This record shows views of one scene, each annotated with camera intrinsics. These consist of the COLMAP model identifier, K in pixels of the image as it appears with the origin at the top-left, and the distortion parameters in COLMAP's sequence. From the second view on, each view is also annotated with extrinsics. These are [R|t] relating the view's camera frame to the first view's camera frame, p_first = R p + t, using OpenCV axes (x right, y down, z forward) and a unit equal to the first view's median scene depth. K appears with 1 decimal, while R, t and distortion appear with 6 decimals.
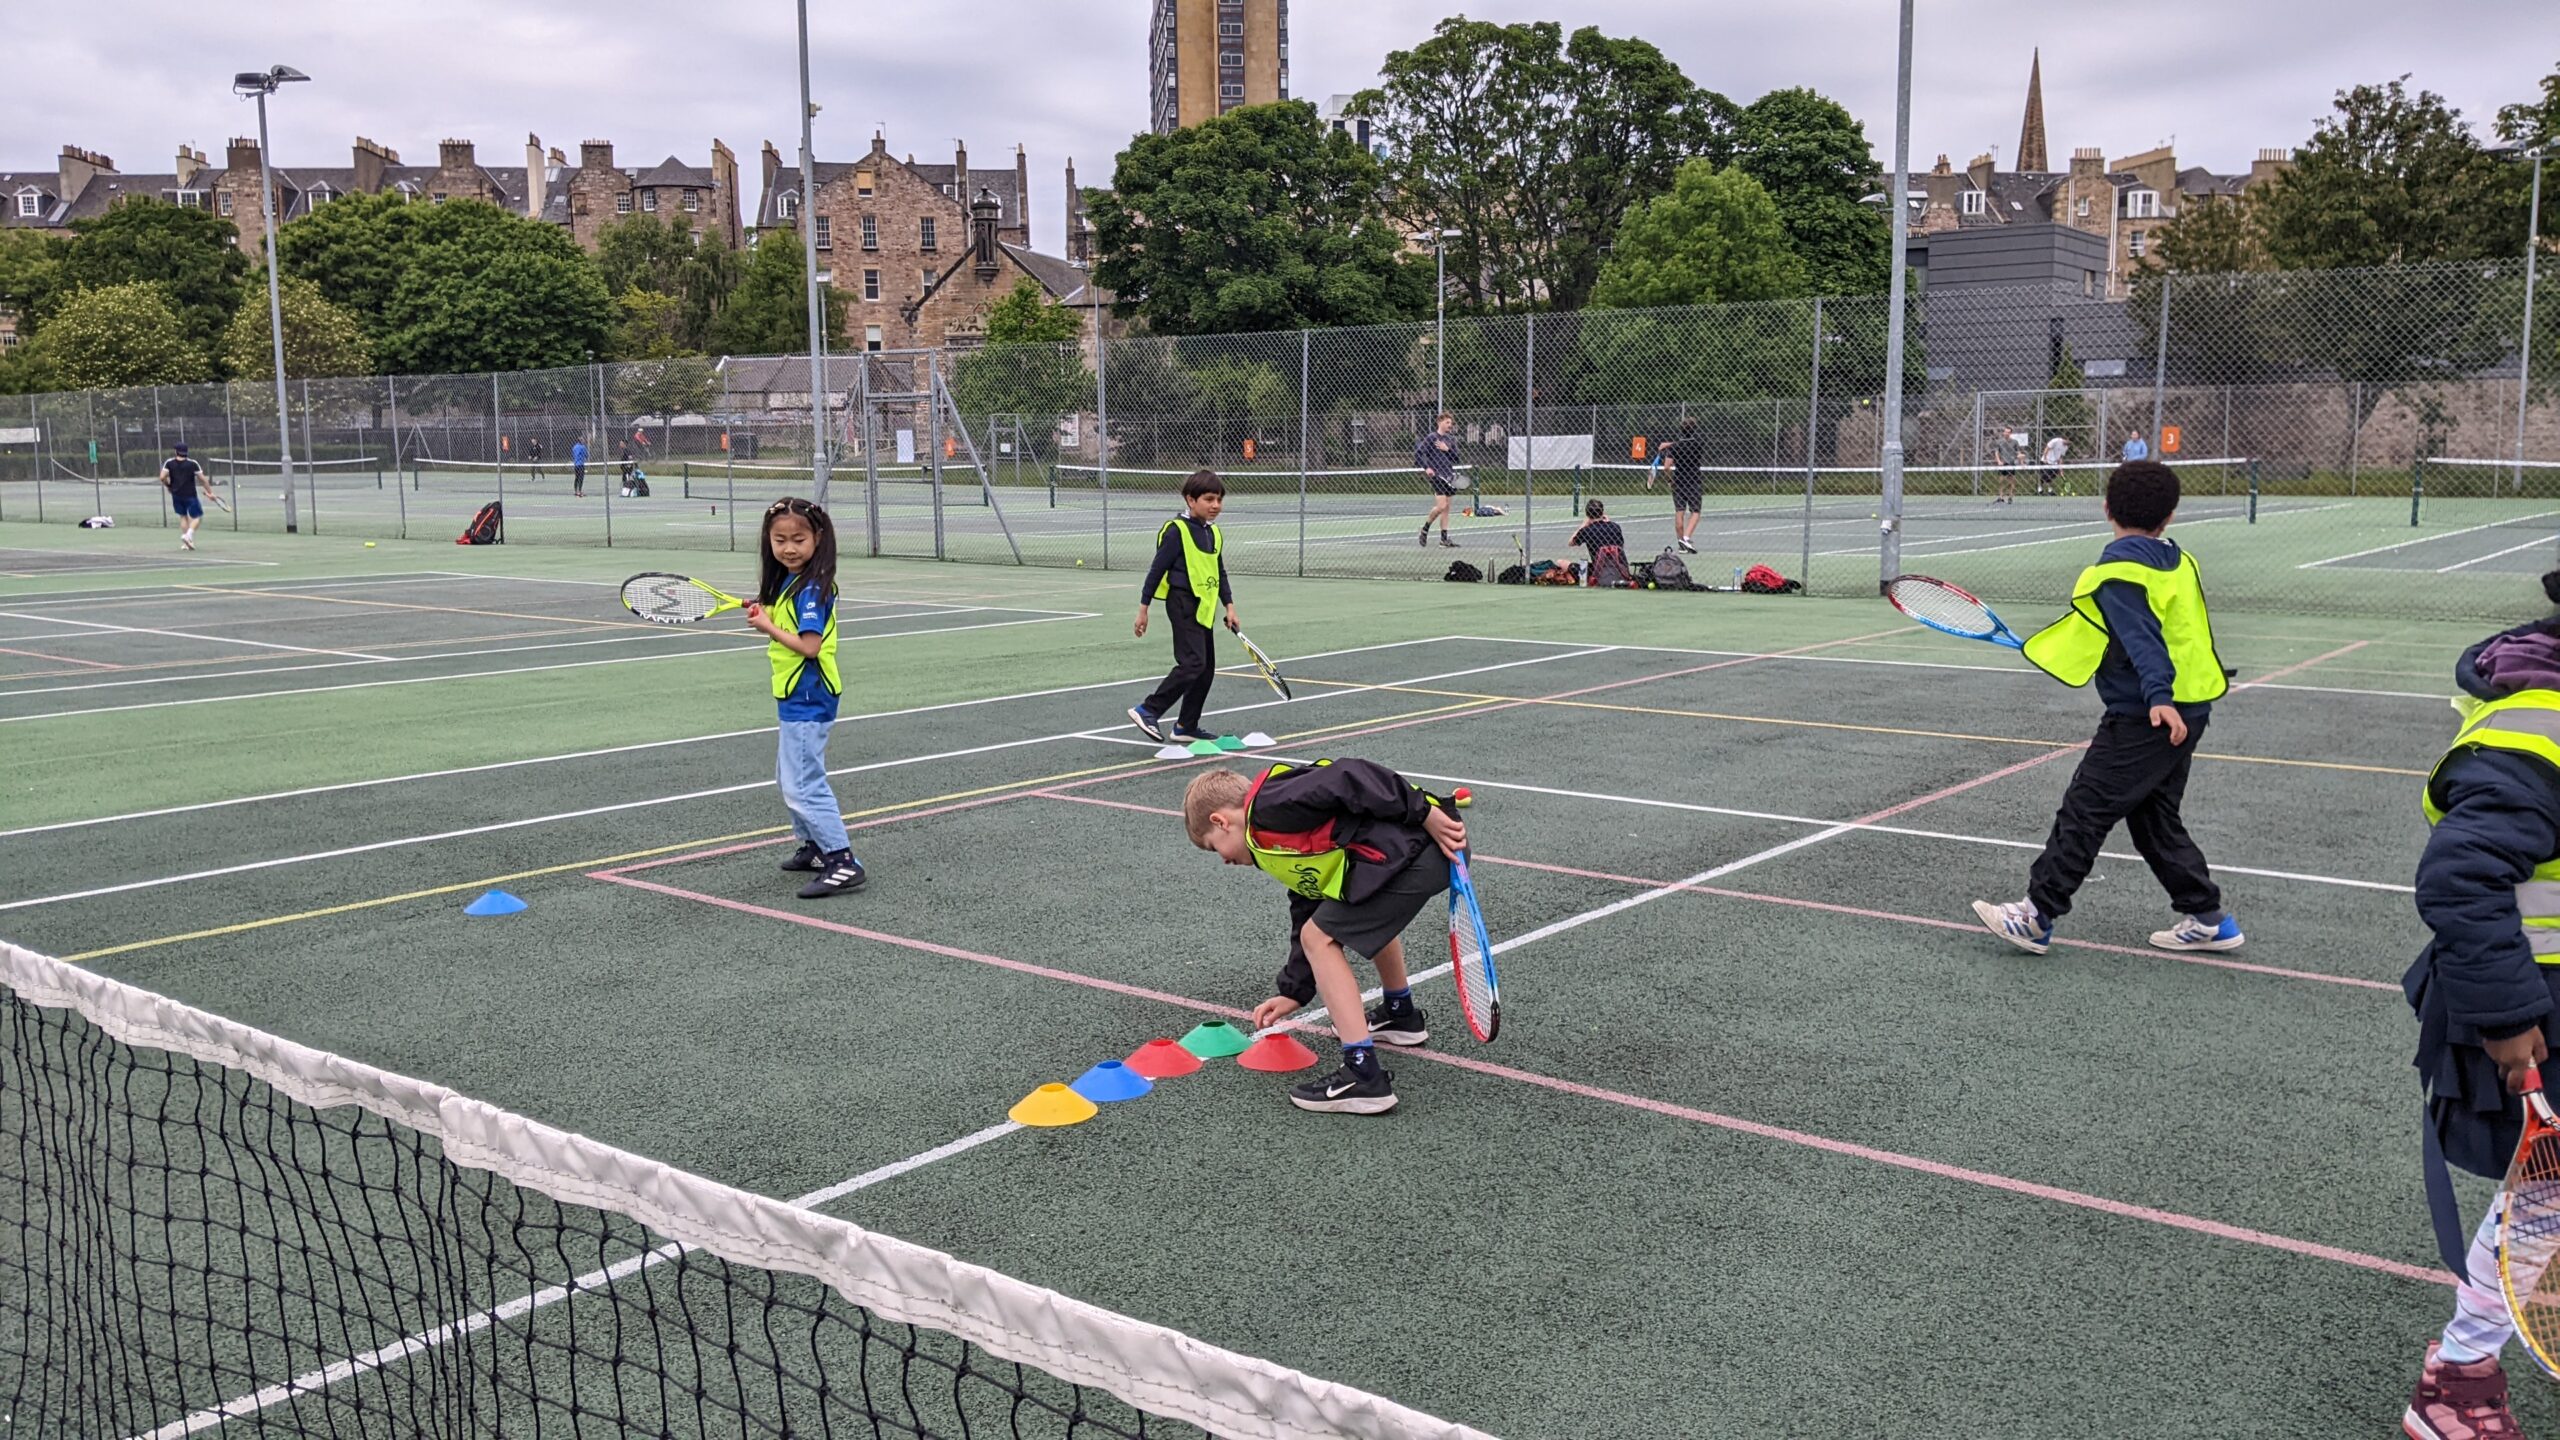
lens RADIAL K [[2024.6, 0, 1291.2], [0, 2024.6, 710.8], [0, 0, 1]] dist [0.020942, -0.055045]
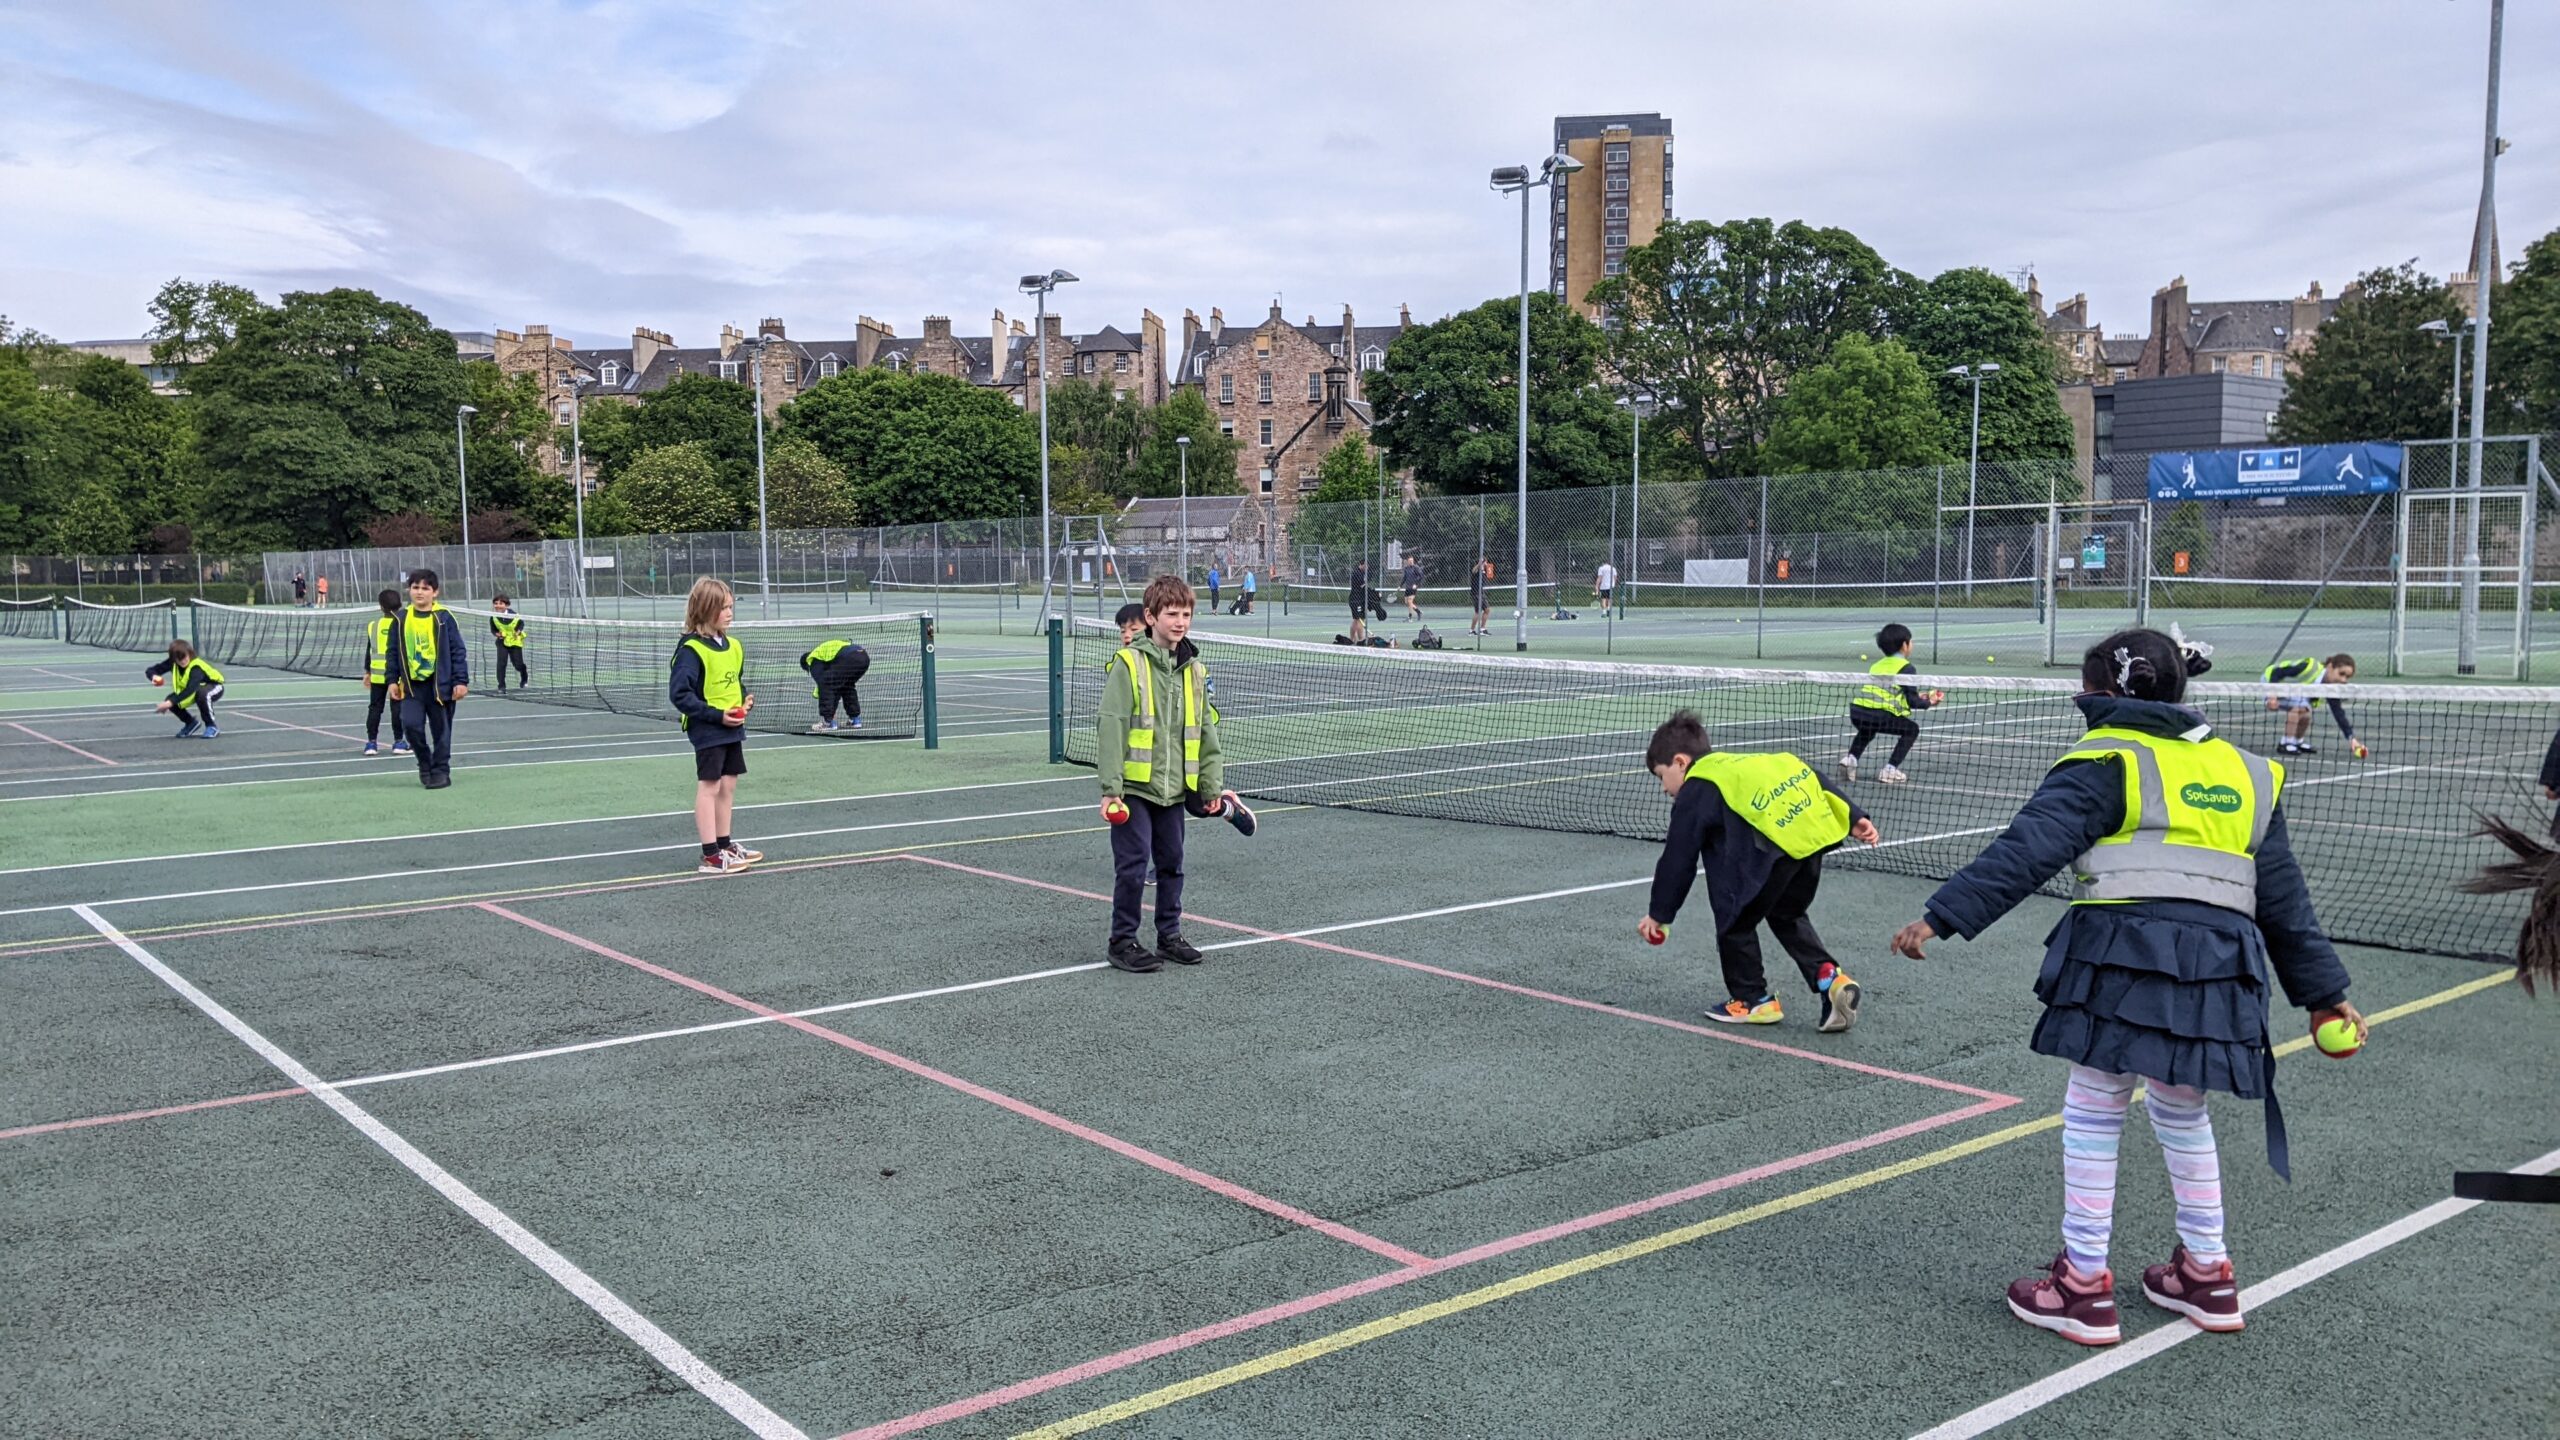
lens RADIAL K [[2024.6, 0, 1271.2], [0, 2024.6, 735.3], [0, 0, 1]] dist [0.020942, -0.055045]
pose [[0.972786, 0.016101, -0.231146, 0.083146], [-0.027293, 0.998600, -0.045304, 0.018589], [0.230093, 0.050380, 0.971864, -0.141850]]
